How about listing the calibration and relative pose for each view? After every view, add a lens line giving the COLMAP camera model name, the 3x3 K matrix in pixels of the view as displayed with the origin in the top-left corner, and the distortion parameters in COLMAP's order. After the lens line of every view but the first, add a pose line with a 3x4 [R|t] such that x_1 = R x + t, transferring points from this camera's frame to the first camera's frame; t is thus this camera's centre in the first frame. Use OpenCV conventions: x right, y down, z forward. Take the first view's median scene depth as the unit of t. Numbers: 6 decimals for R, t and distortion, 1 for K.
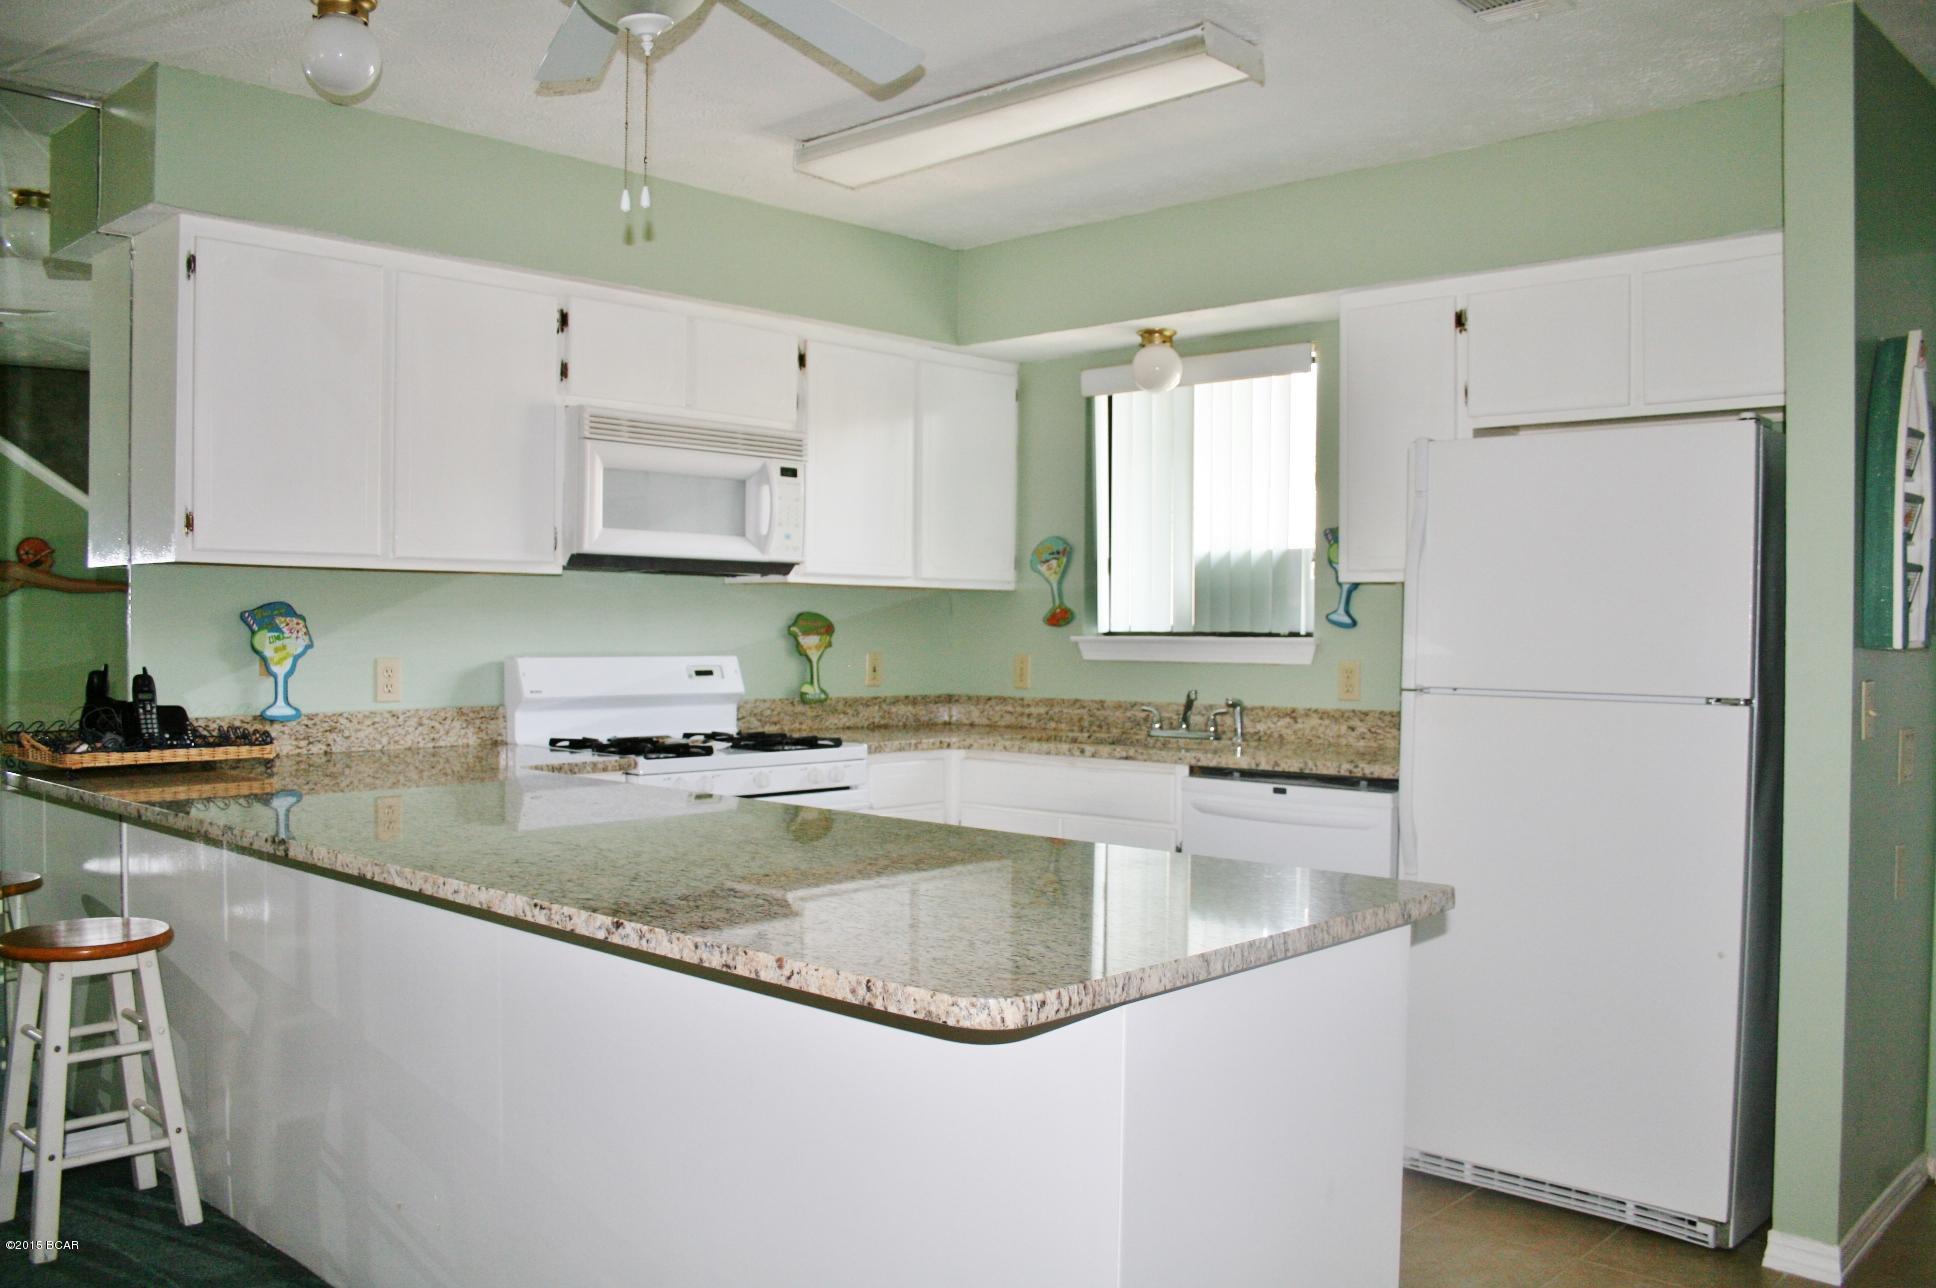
lens RADIAL K [[1623.7, 0, 968.0], [0, 1623.7, 644.0], [0, 0, 1]] dist [-0.104989, 0.002545]
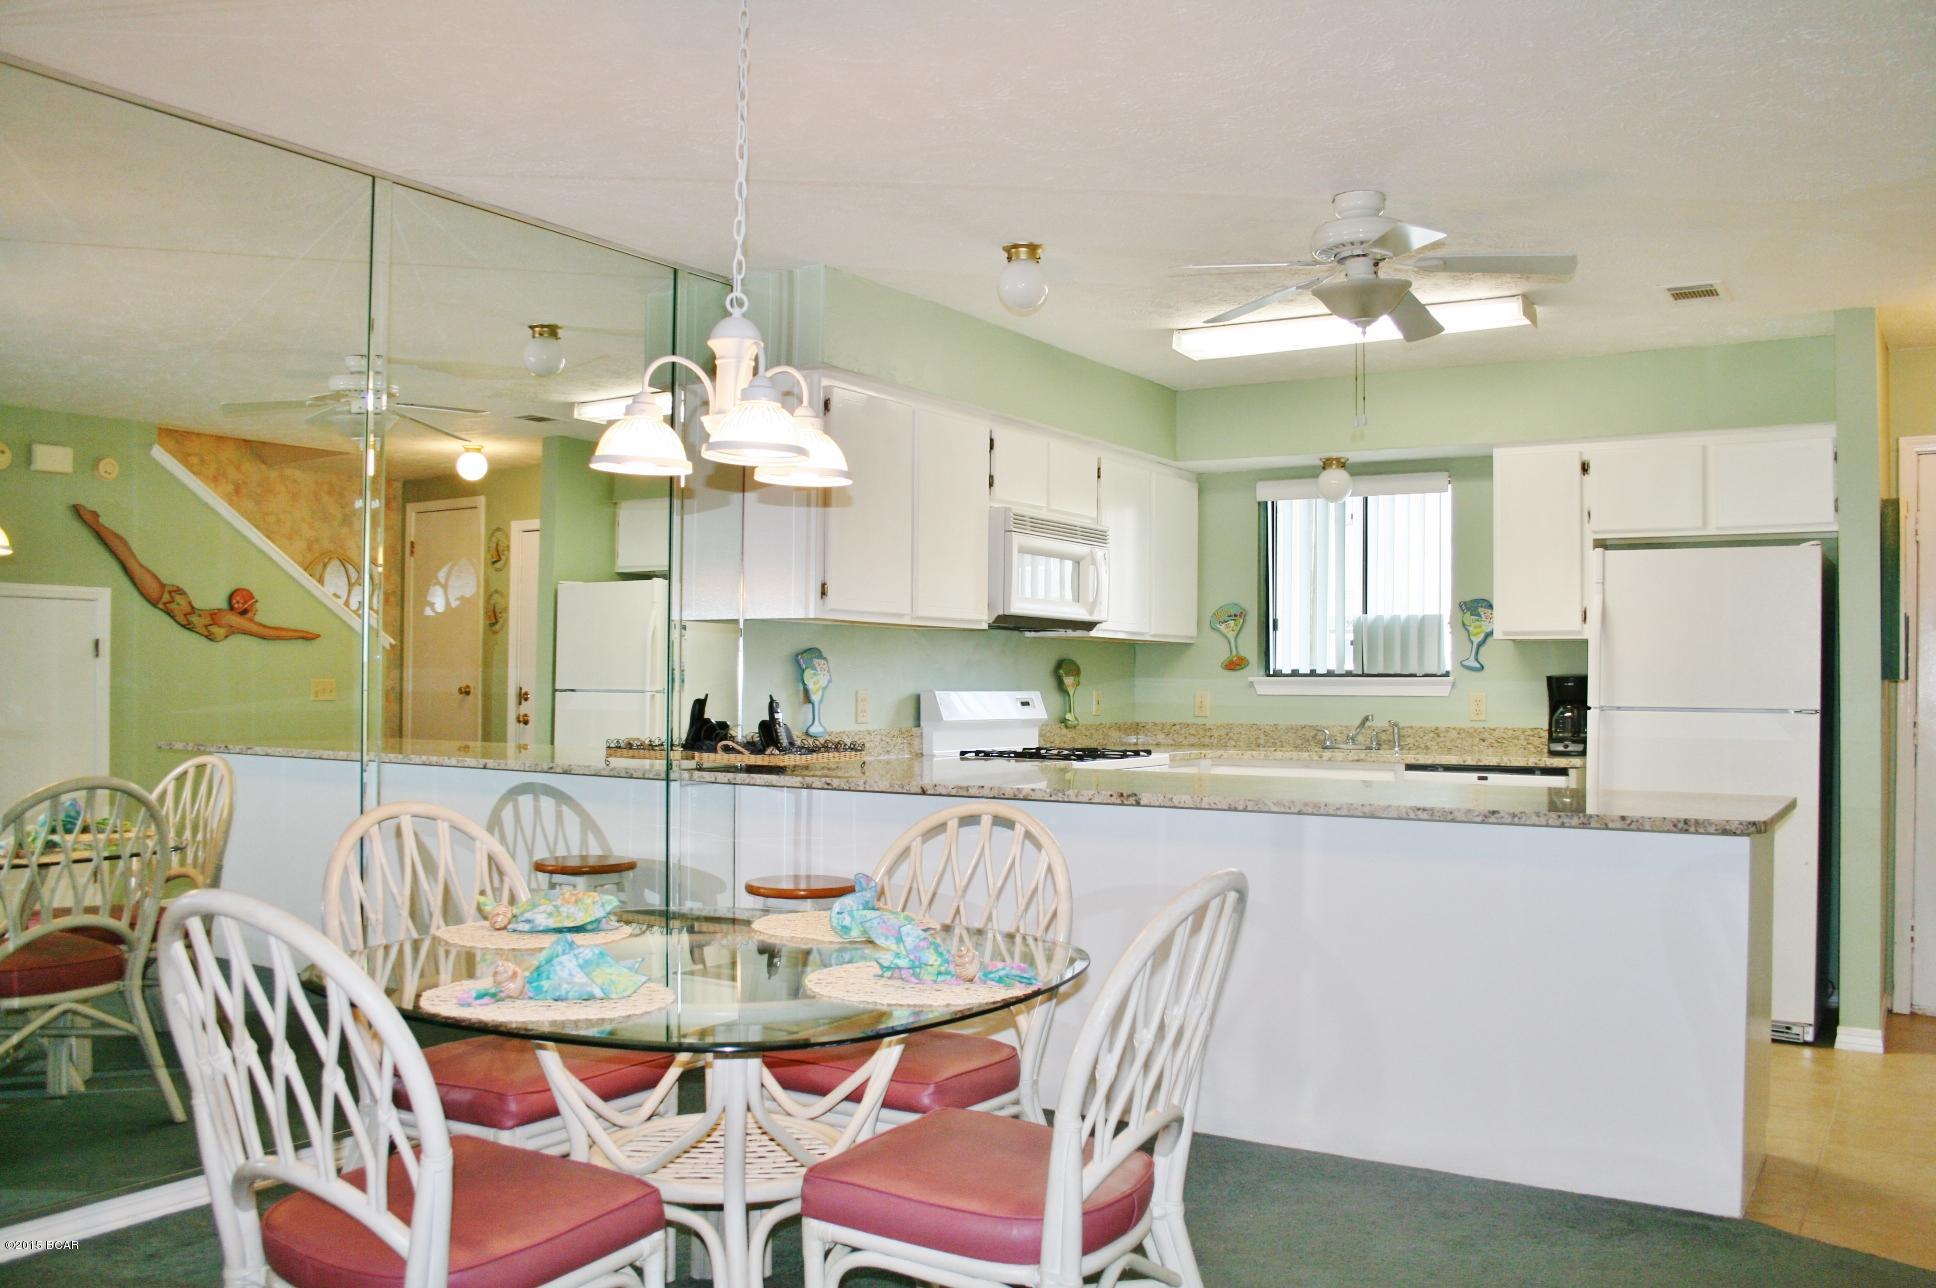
lens RADIAL K [[1623.7, 0, 968.0], [0, 1623.7, 644.0], [0, 0, 1]] dist [-0.104989, 0.002545]
pose [[0.978990, 0.006187, 0.203815, -0.495470], [0.000595, 0.999449, -0.033197, 0.013498], [-0.203908, 0.032621, 0.978446, -0.310637]]
